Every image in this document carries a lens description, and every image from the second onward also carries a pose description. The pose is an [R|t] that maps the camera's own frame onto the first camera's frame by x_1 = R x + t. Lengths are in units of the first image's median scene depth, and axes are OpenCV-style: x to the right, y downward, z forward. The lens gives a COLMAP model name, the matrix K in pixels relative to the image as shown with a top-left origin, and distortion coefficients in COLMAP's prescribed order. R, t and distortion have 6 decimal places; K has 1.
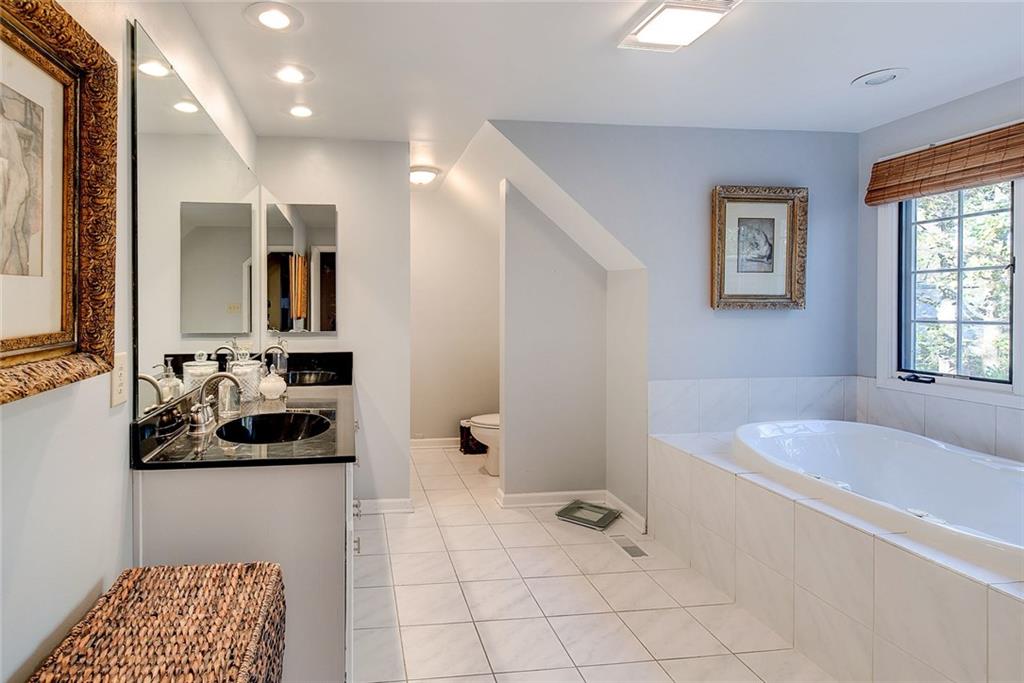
lens RADIAL K [[521.8, 0, 418.3], [0, 521.8, 314.7], [0, 0, 1]] dist [-0.001247, -0.000356]
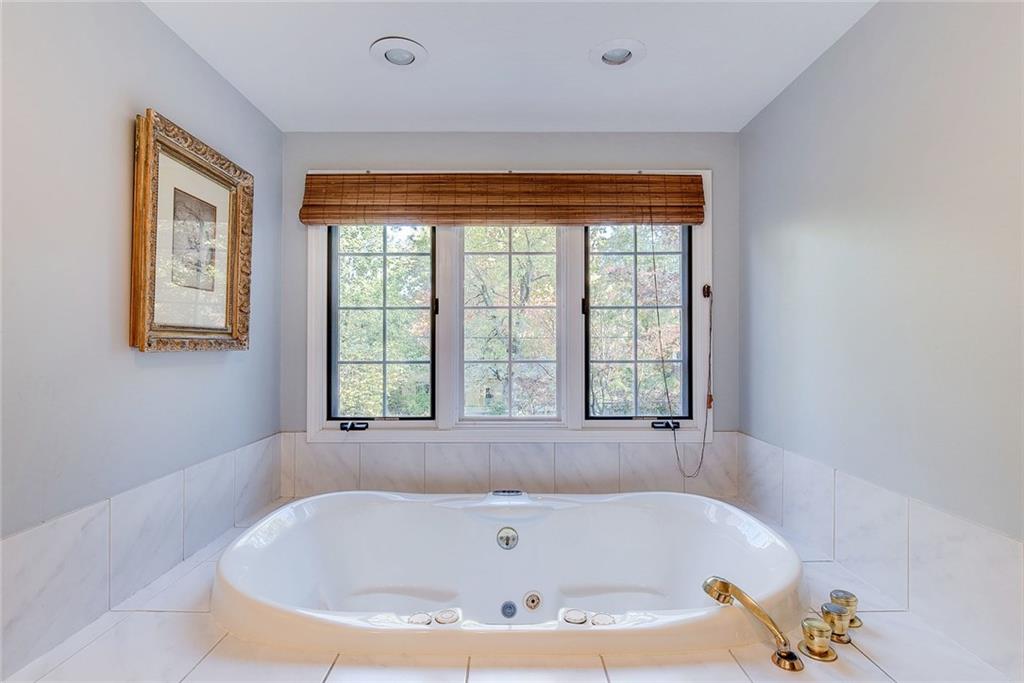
lens RADIAL K [[496.2, 0, 512.0], [0, 496.2, 341.5], [0, 0, 1]] dist [-0.000931, -0.000110]
pose [[0.119204, 0.010293, 0.992816, 0.129574], [0.016384, 0.999790, -0.012333, -0.007812], [-0.992735, 0.017736, 0.119010, 0.576155]]
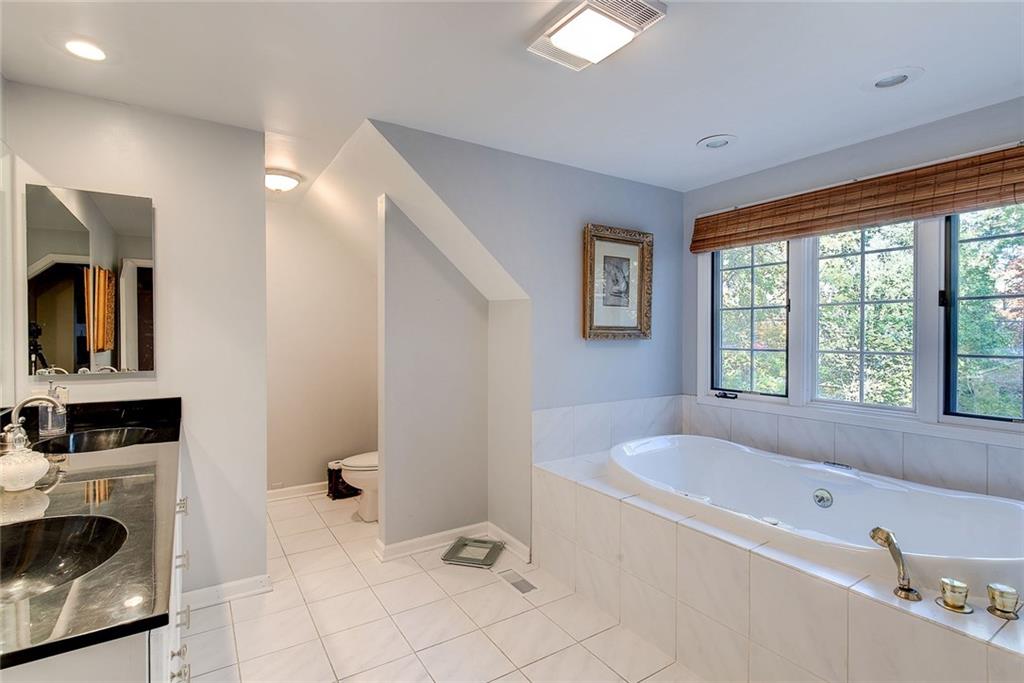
lens RADIAL K [[488.6, 0, 512.0], [0, 488.6, 341.5], [0, 0, 1]] dist [0.002062, 0.000295]
pose [[0.897225, -0.004604, 0.441550, -0.009551], [0.004514, 0.999989, 0.001255, -0.008530], [-0.441551, 0.000867, 0.897236, 0.168677]]
